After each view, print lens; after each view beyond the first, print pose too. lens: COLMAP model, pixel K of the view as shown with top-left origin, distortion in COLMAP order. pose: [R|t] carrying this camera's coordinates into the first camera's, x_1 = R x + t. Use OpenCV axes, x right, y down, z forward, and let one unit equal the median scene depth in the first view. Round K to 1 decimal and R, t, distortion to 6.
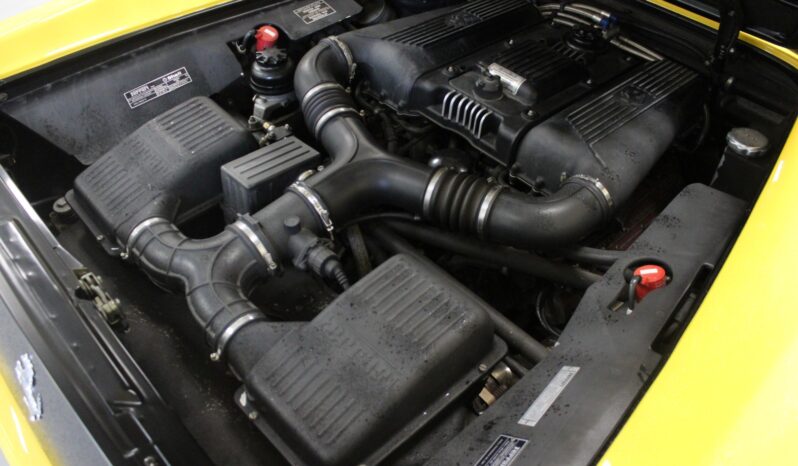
lens RADIAL K [[663.2, 0, 399.3], [0, 663.2, 236.8], [0, 0, 1]] dist [-0.110342, 0.023766]
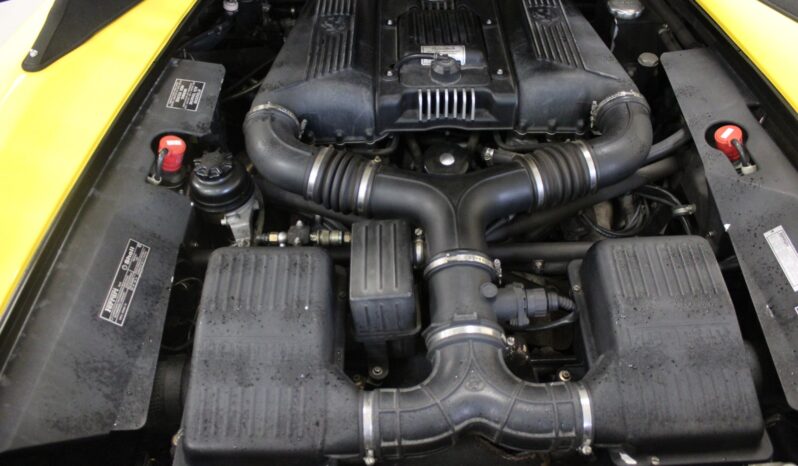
lens RADIAL K [[663.2, 0, 399.4], [0, 663.2, 232.5], [0, 0, 1]] dist [-0.110342, 0.023766]
pose [[0.671829, -0.571556, 0.471137, -0.496960], [0.540664, 0.813165, 0.215513, -0.276817], [-0.506290, 0.109939, 0.855327, 0.235758]]
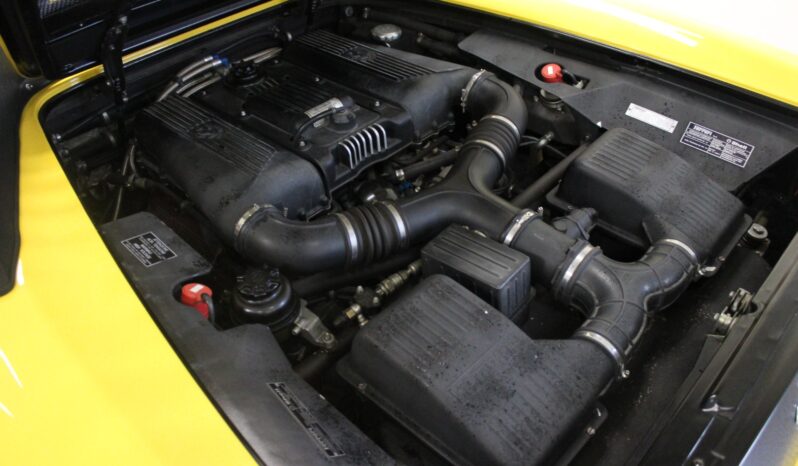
lens RADIAL K [[663.2, 0, 399.5], [0, 663.2, 234.3], [0, 0, 1]] dist [-0.110342, 0.023766]
pose [[-0.074629, -0.655481, 0.751515, -0.767143], [0.711053, 0.493399, 0.500960, -0.592926], [-0.699166, 0.571753, 0.429261, 0.591413]]
